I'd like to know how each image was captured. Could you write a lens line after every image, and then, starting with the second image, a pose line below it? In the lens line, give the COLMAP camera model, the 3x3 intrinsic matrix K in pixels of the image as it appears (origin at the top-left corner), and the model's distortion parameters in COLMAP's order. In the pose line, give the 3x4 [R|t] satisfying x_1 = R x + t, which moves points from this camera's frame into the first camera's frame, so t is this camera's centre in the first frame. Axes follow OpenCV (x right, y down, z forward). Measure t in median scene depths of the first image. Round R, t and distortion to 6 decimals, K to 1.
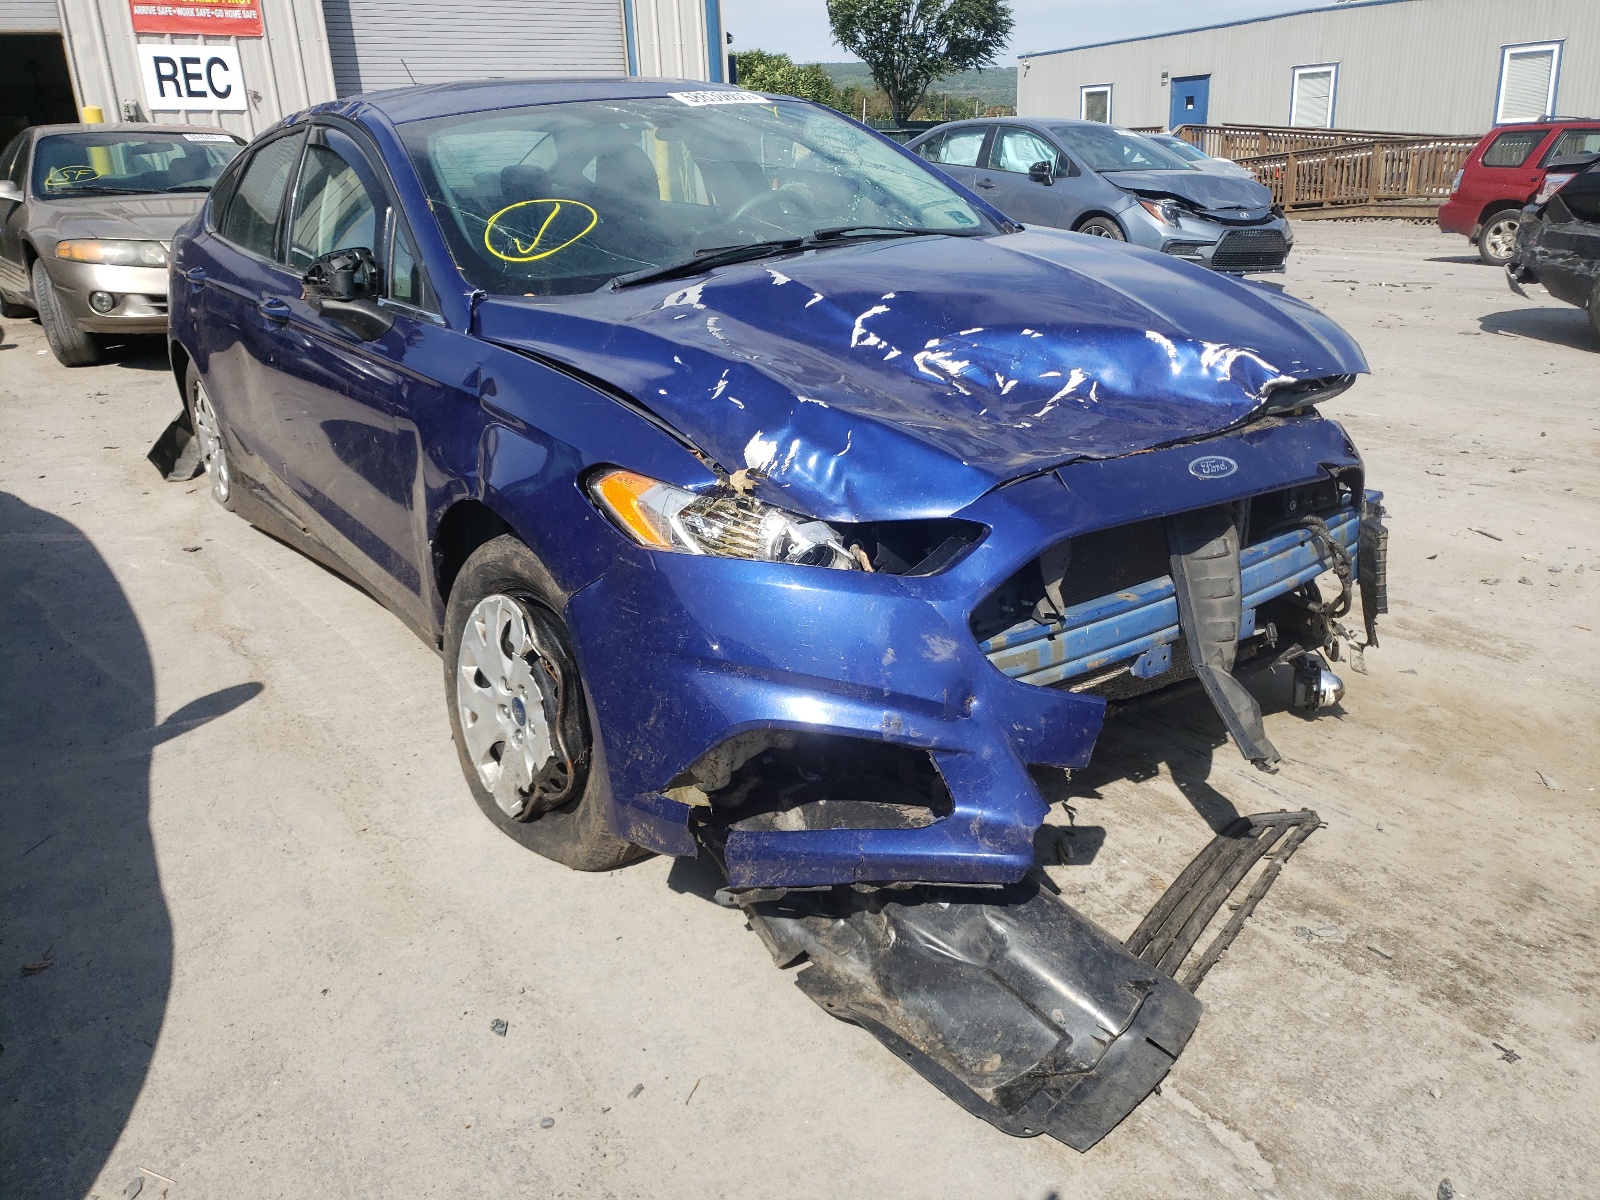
lens RADIAL K [[1225.8, 0, 800.0], [0, 1225.8, 600.0], [0, 0, 1]] dist [0.105951, -0.165876]
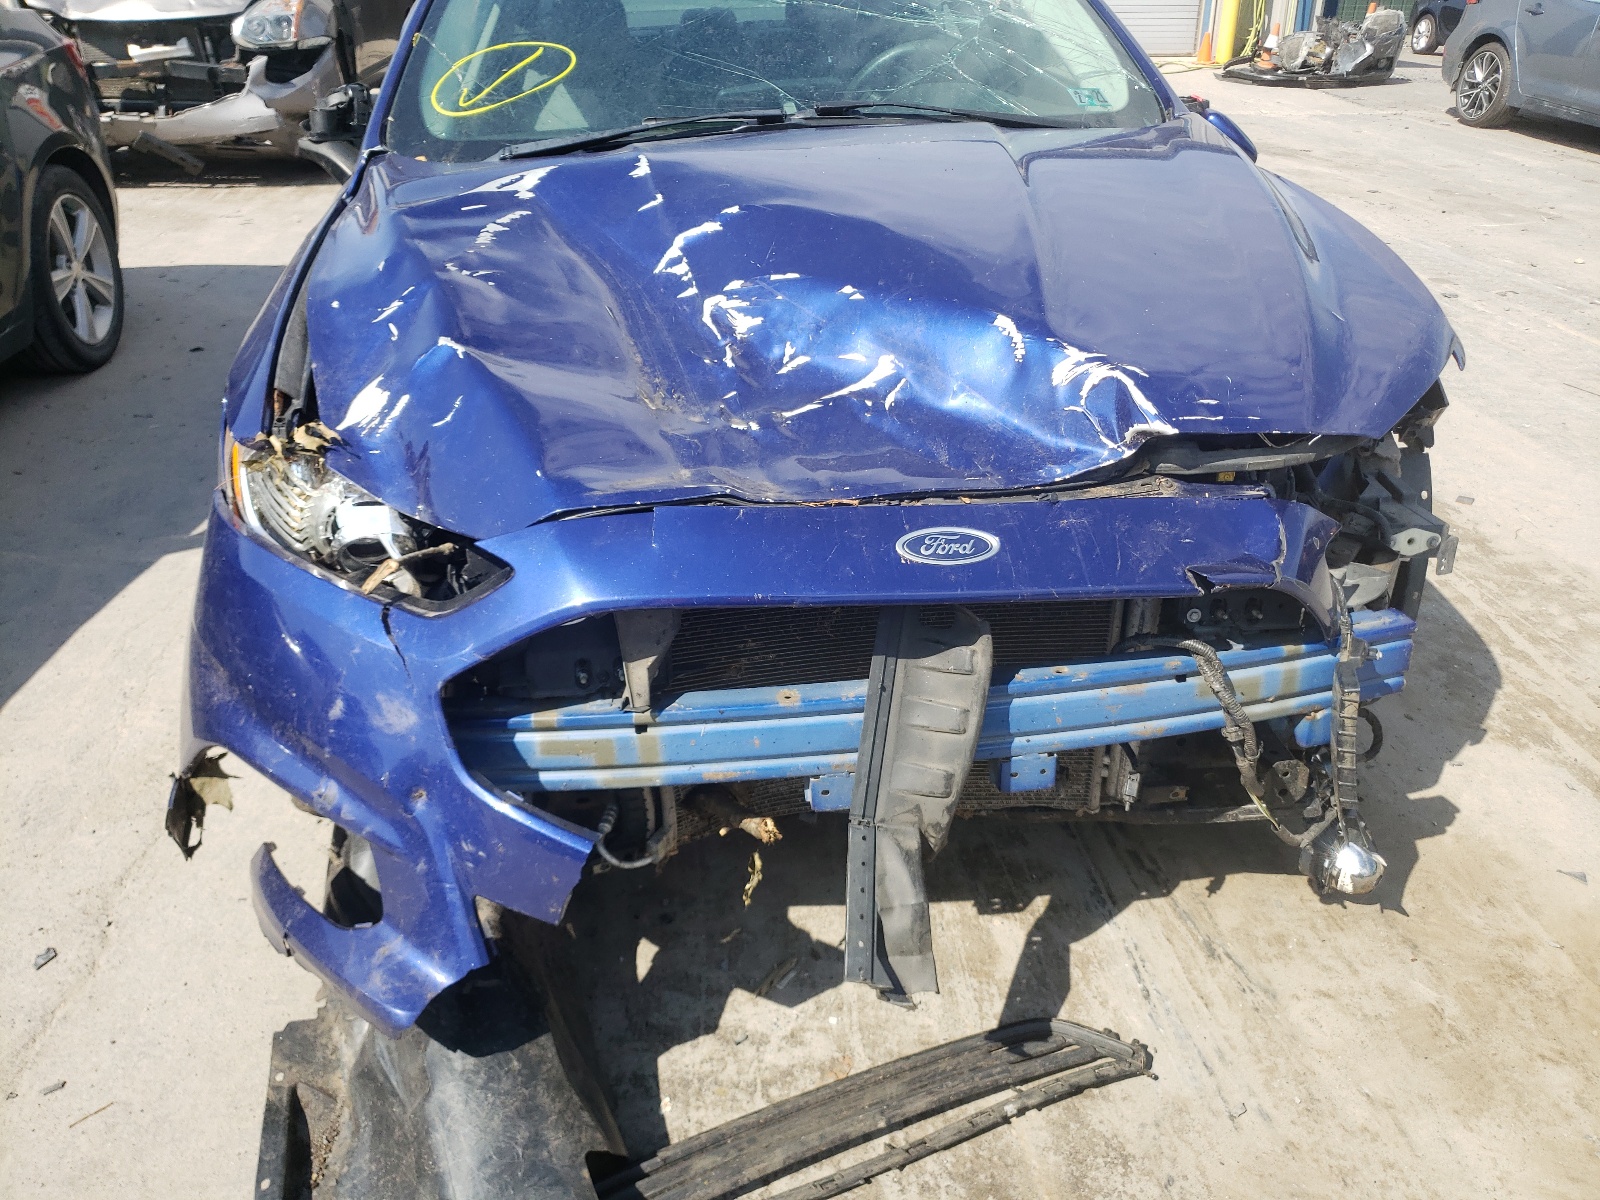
lens RADIAL K [[1226.8, 0, 798.9], [0, 1226.8, 582.8], [0, 0, 1]] dist [0.093097, -0.126997]
pose [[0.883329, 0.238629, -0.403468, 0.485583], [-0.186986, 0.968656, 0.163529, -0.164742], [0.429844, -0.069007, 0.900262, 0.340713]]
